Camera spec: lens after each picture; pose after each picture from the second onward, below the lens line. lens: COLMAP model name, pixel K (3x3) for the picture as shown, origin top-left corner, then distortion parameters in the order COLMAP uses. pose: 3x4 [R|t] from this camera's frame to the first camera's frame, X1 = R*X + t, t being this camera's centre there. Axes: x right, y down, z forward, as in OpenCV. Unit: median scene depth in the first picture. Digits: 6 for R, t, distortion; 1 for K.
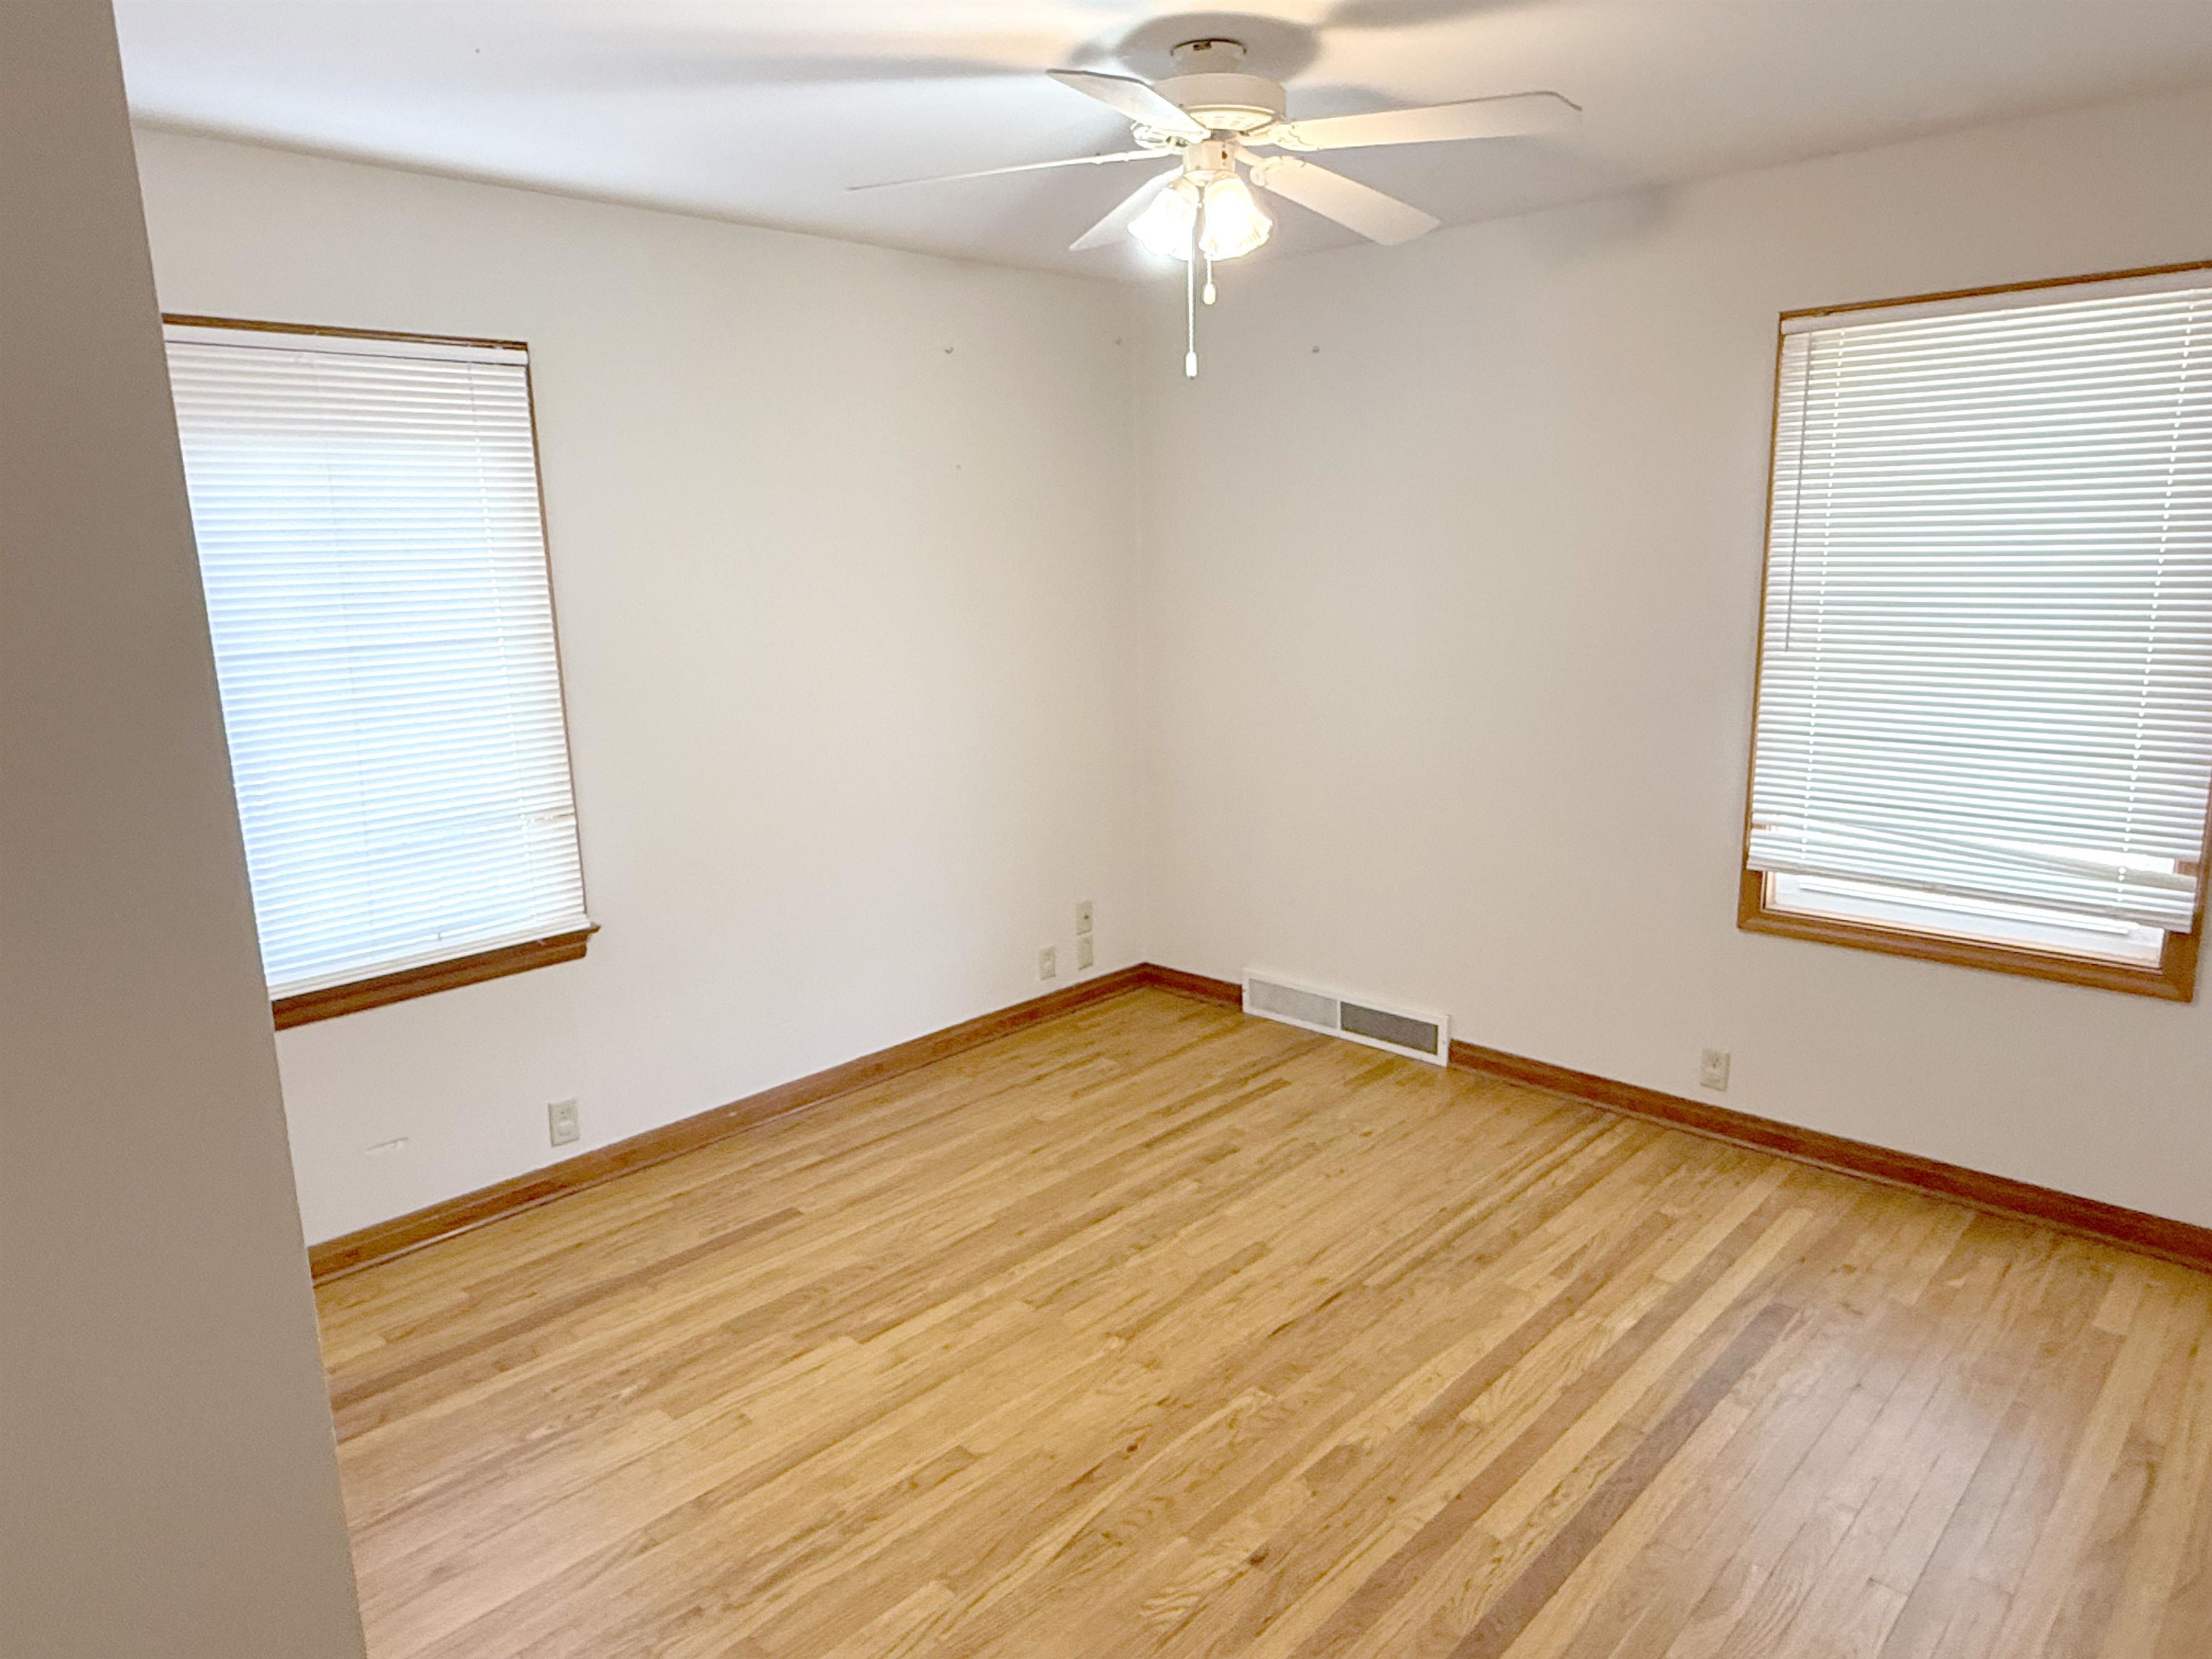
lens RADIAL K [[1399.7, 0, 1100.9], [0, 1399.7, 827.9], [0, 0, 1]] dist [-0.009926, 0.000092]
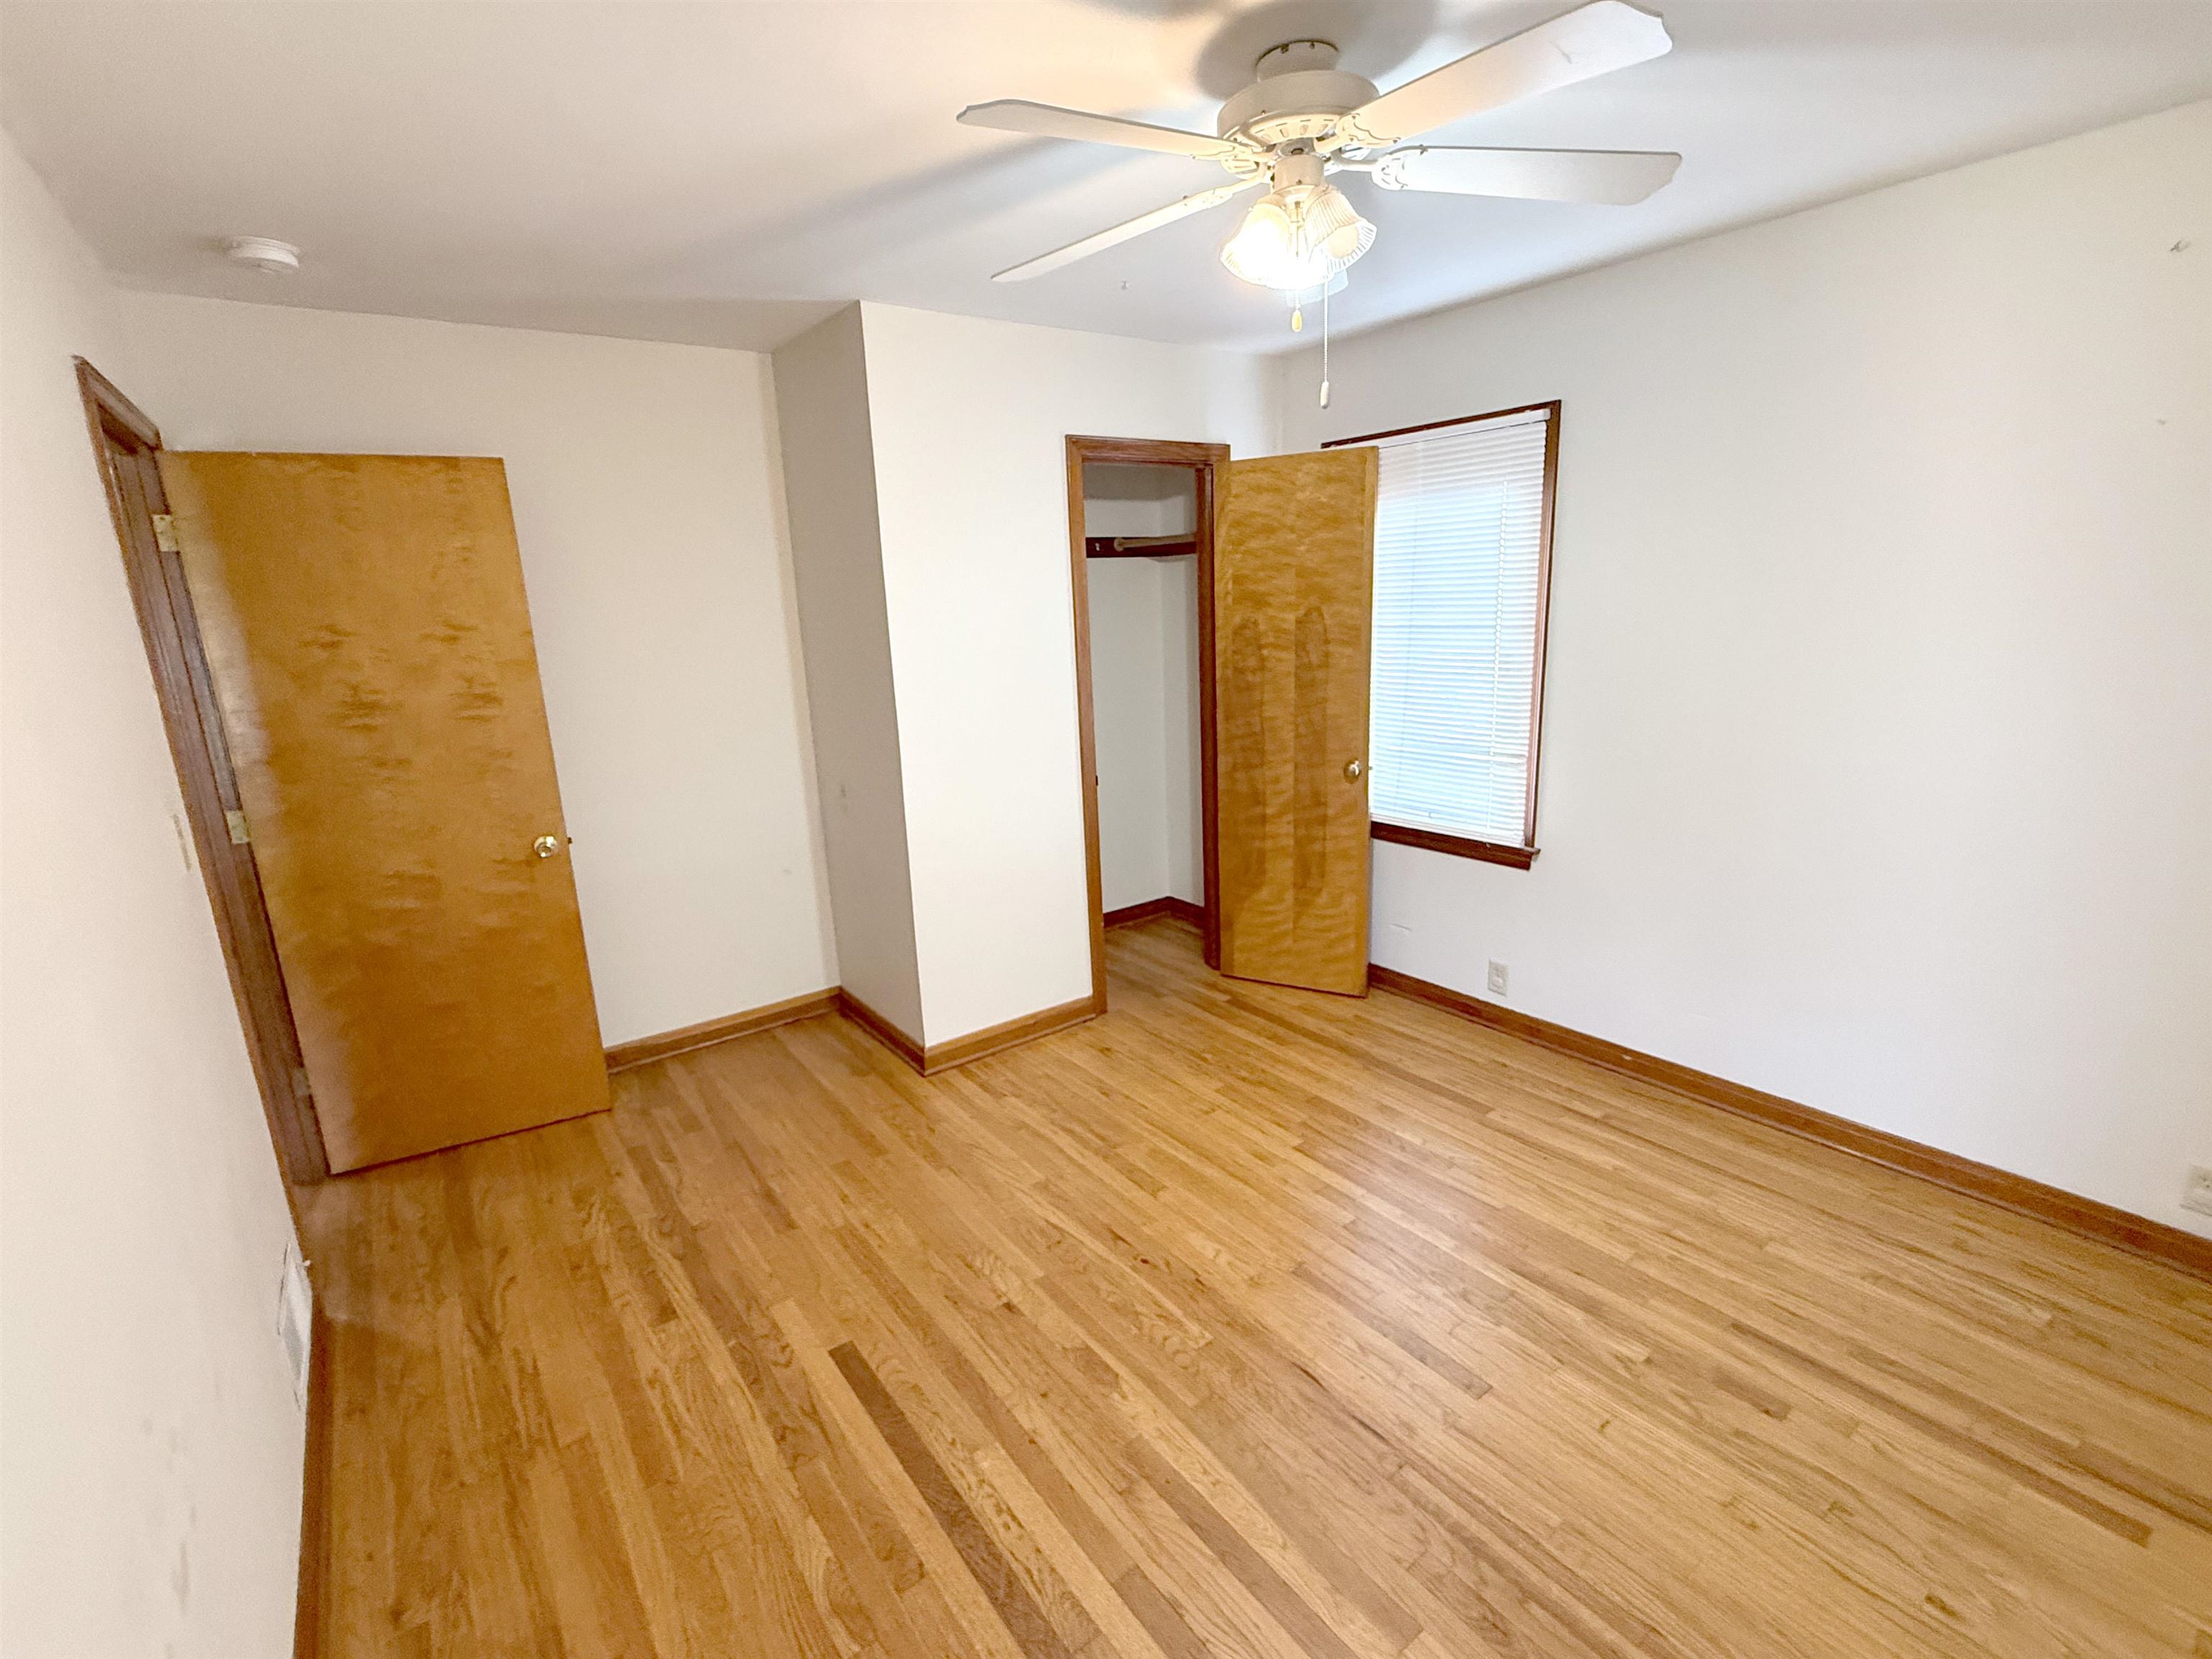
lens RADIAL K [[1002.0, 0, 1098.1], [0, 1002.0, 830.9], [0, 0, 1]] dist [0.002171, -0.000255]
pose [[-0.168493, 0.263065, -0.949951, 0.694075], [-0.151986, 0.945271, 0.288726, -0.182625], [0.973915, 0.193028, -0.119289, 0.818860]]
